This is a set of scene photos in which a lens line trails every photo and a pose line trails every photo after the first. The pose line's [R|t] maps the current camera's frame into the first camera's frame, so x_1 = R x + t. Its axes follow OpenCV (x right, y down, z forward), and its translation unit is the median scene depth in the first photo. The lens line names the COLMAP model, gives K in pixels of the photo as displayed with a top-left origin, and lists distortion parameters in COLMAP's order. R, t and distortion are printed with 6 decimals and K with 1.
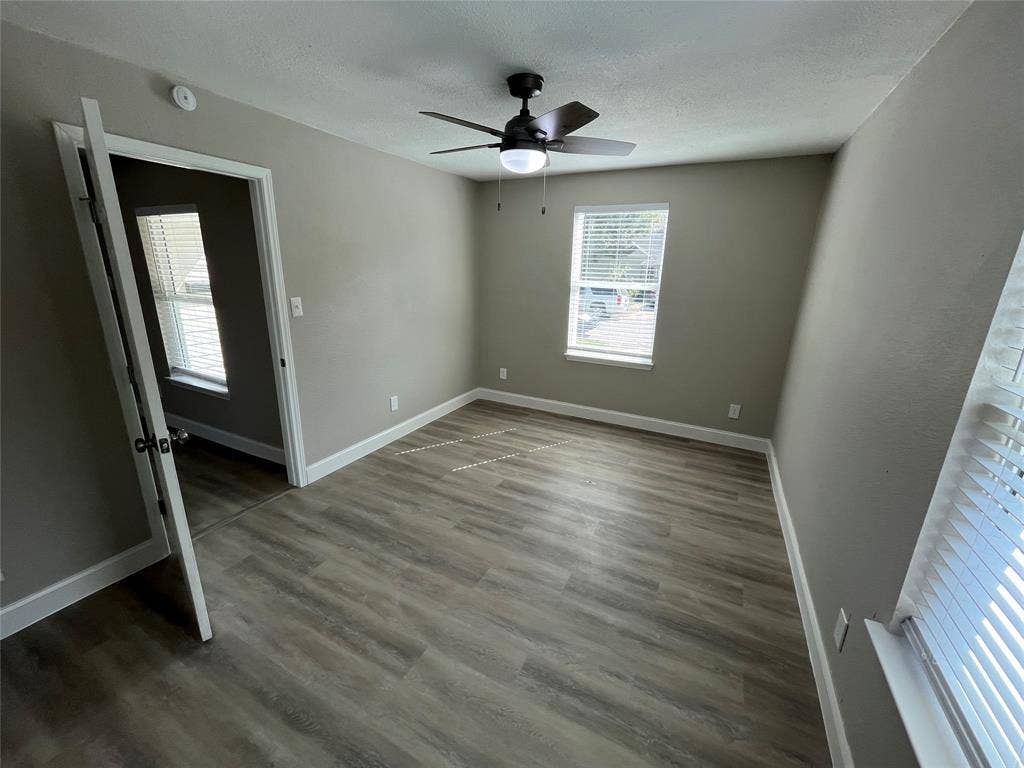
lens RADIAL K [[414.0, 0, 519.4], [0, 414.0, 380.8], [0, 0, 1]] dist [0.001647, 0.000124]
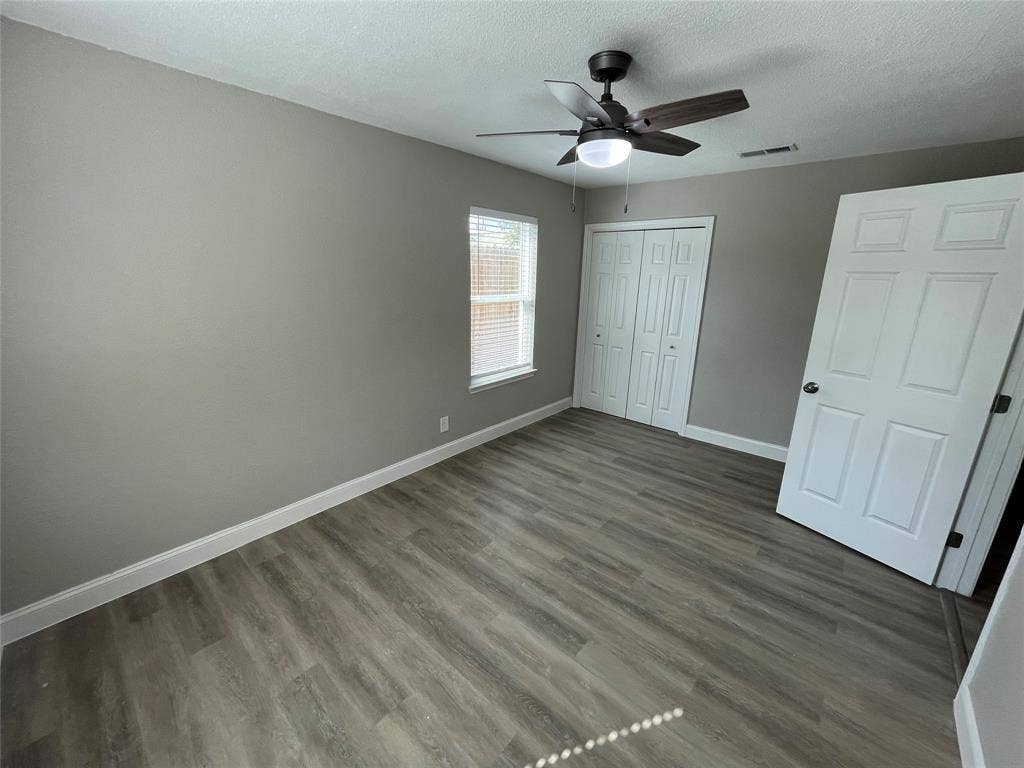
lens RADIAL K [[414.0, 0, 519.4], [0, 414.0, 380.8], [0, 0, 1]] dist [0.001647, 0.000124]
pose [[-0.968061, -0.109244, 0.225661, -0.061825], [0.023095, 0.857392, 0.514145, -0.454194], [-0.249647, 0.502936, -0.827485, 1.601631]]
